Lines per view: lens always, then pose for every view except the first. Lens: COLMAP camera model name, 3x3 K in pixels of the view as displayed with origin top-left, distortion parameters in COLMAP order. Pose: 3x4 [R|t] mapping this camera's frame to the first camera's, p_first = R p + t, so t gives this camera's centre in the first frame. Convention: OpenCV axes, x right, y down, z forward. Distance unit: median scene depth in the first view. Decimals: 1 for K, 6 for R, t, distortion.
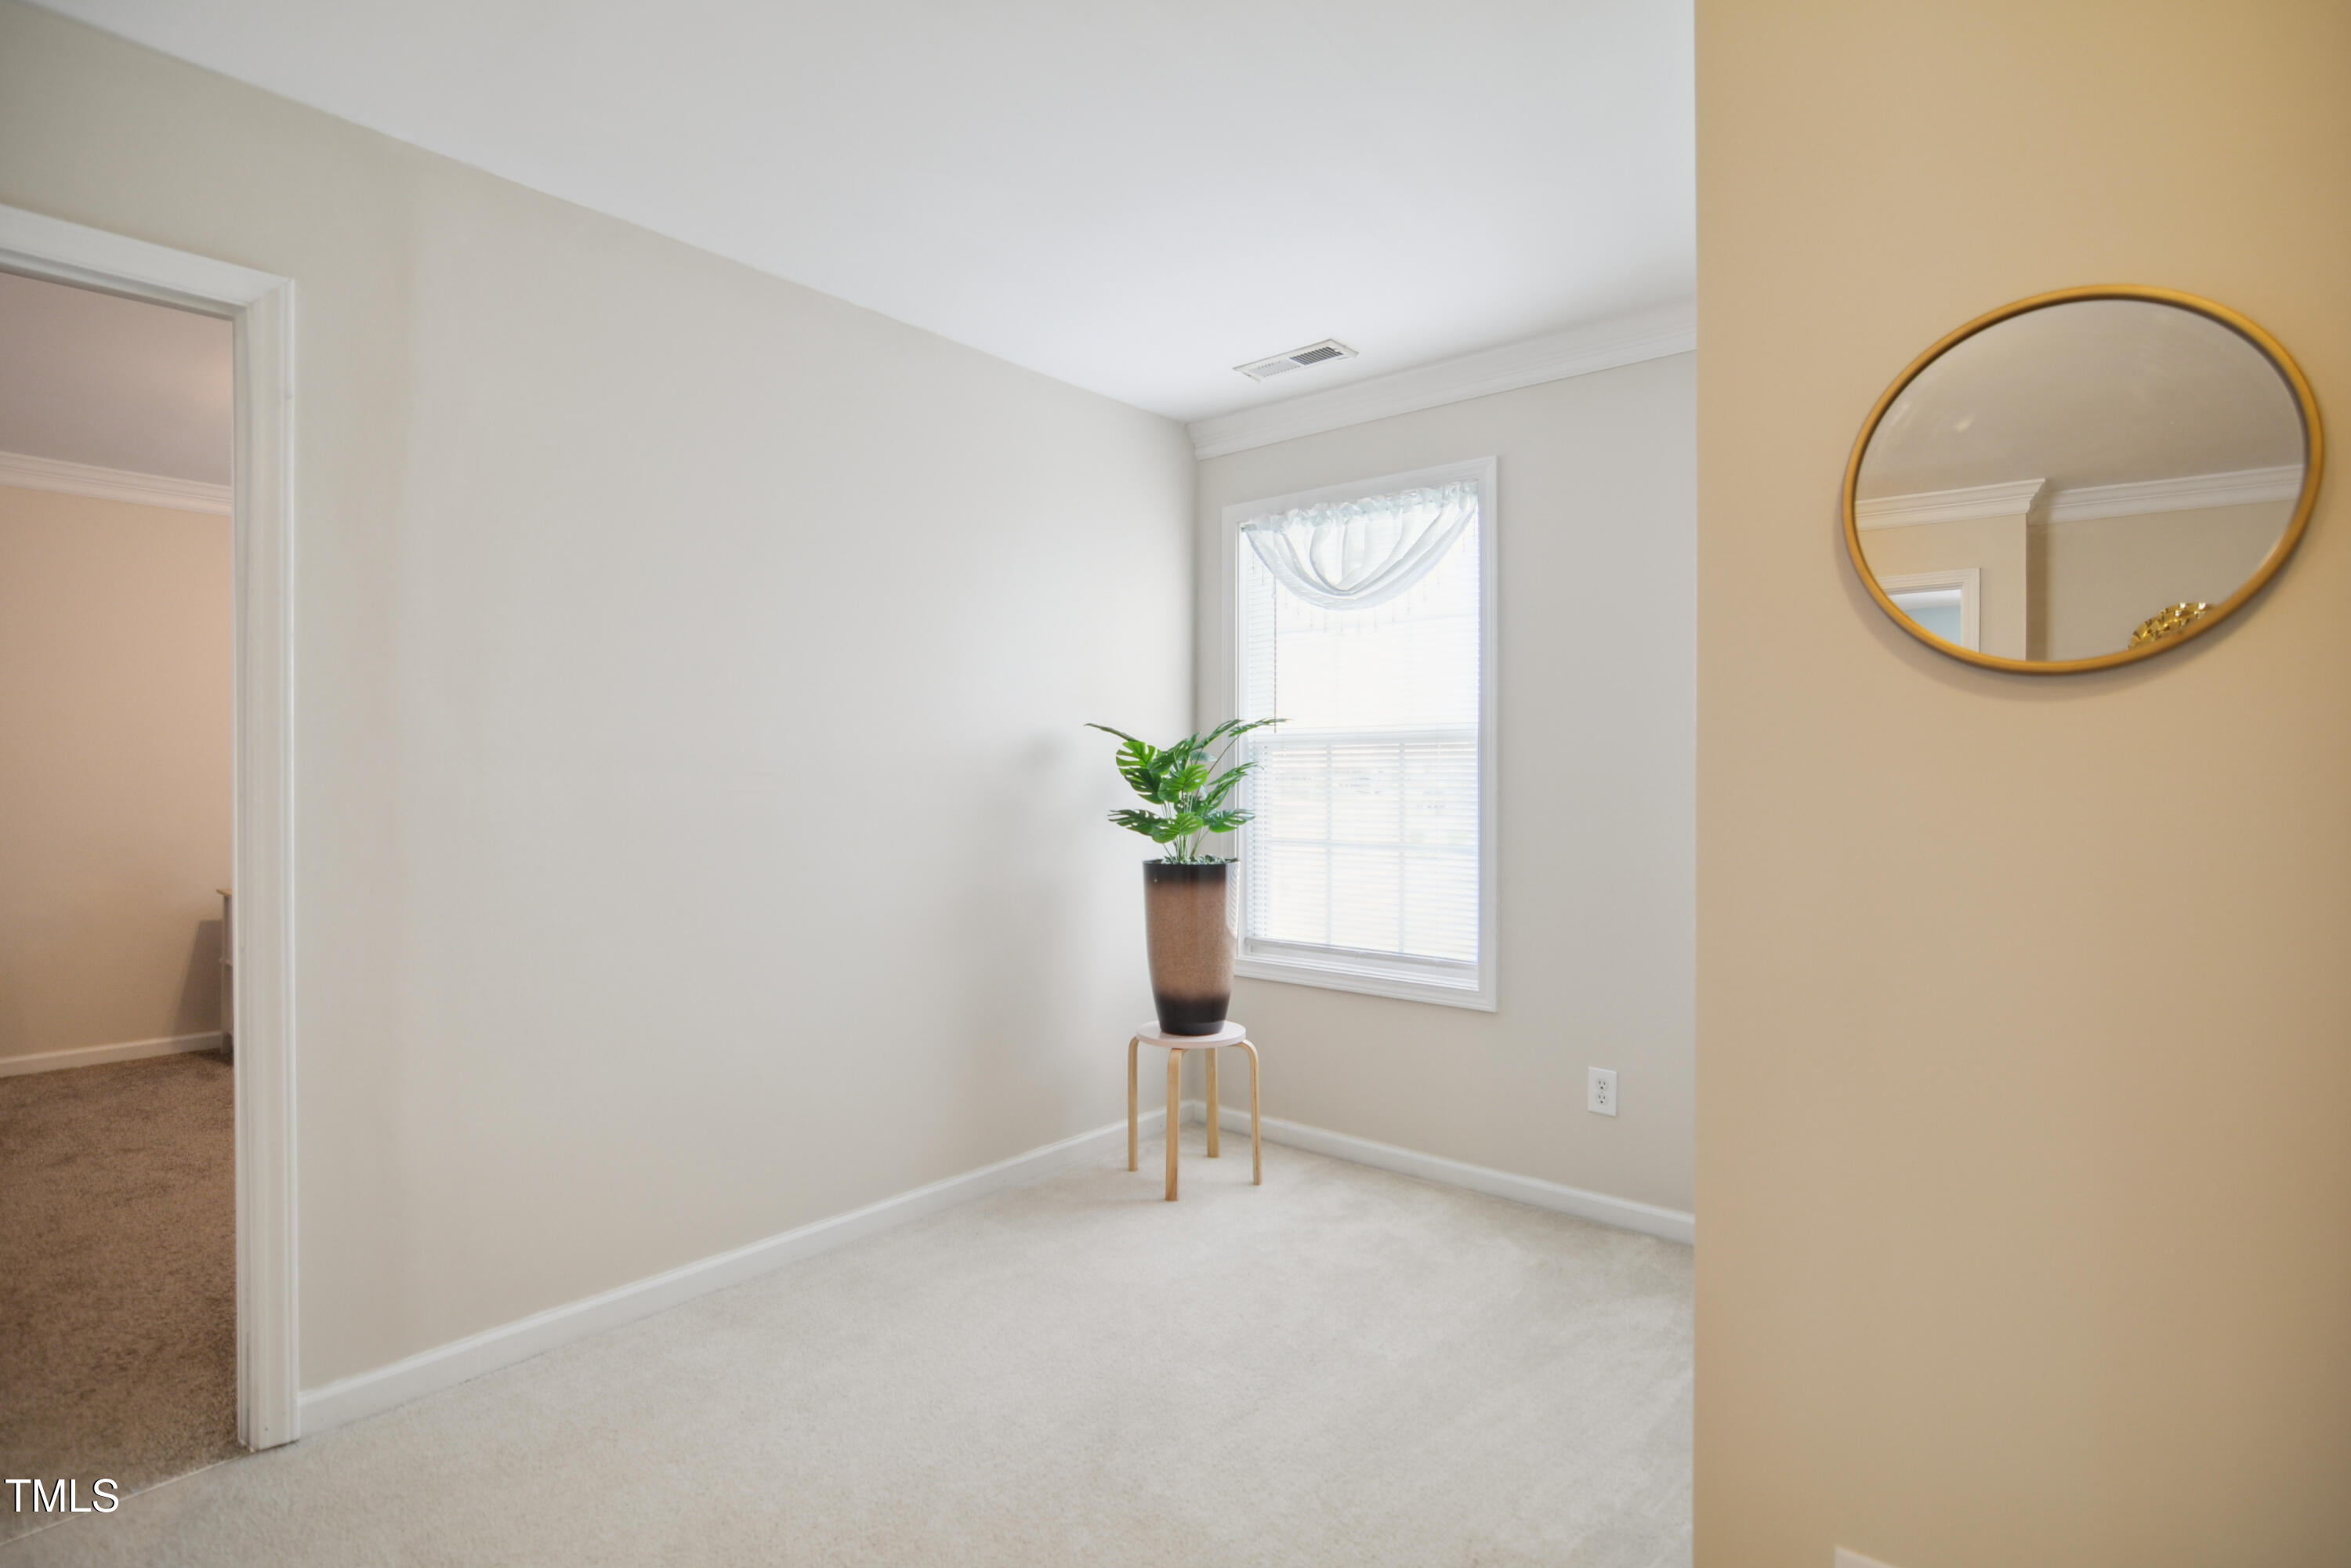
lens RADIAL K [[1157.1, 0, 1151.1], [0, 1157.1, 761.9], [0, 0, 1]] dist [-0.027102, 0.012283]
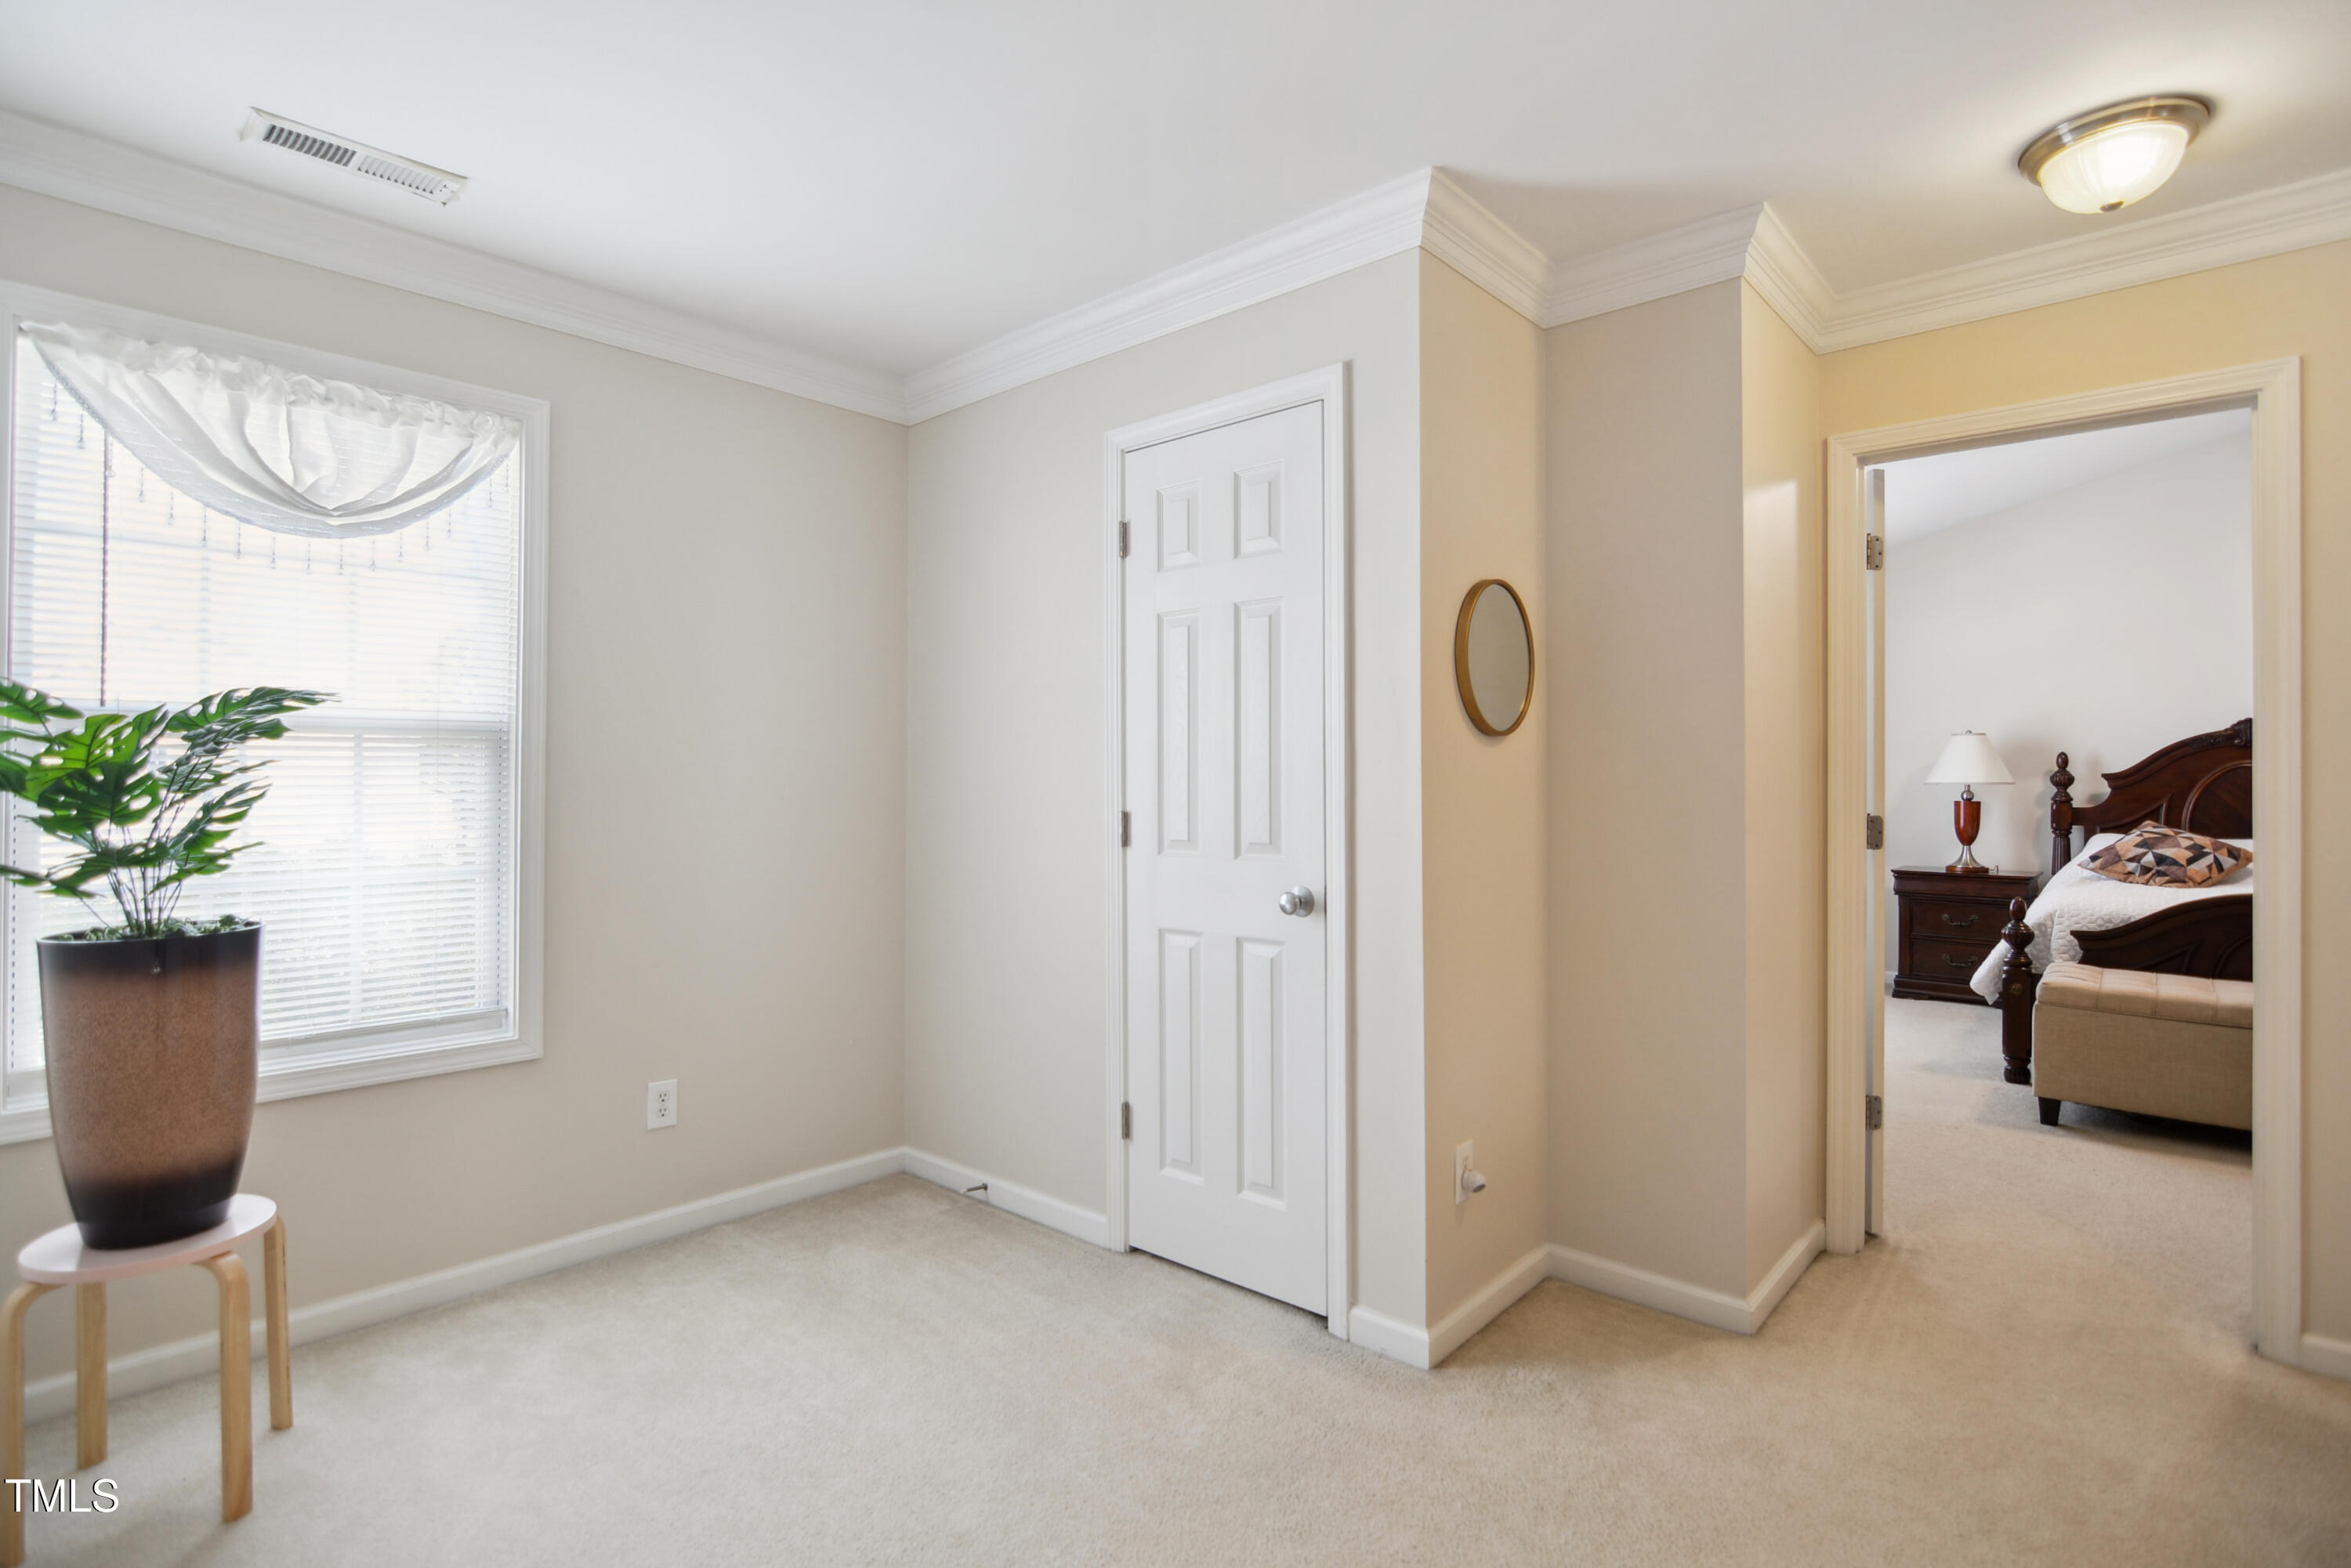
lens RADIAL K [[1158.3, 0, 1150.7], [0, 1158.3, 783.1], [0, 0, 1]] dist [-0.020660, 0.006379]
pose [[0.035586, -0.000850, 0.999366, -0.512673], [-0.008483, 0.999963, 0.001153, 0.009828], [-0.999331, -0.008519, 0.035577, 0.504677]]
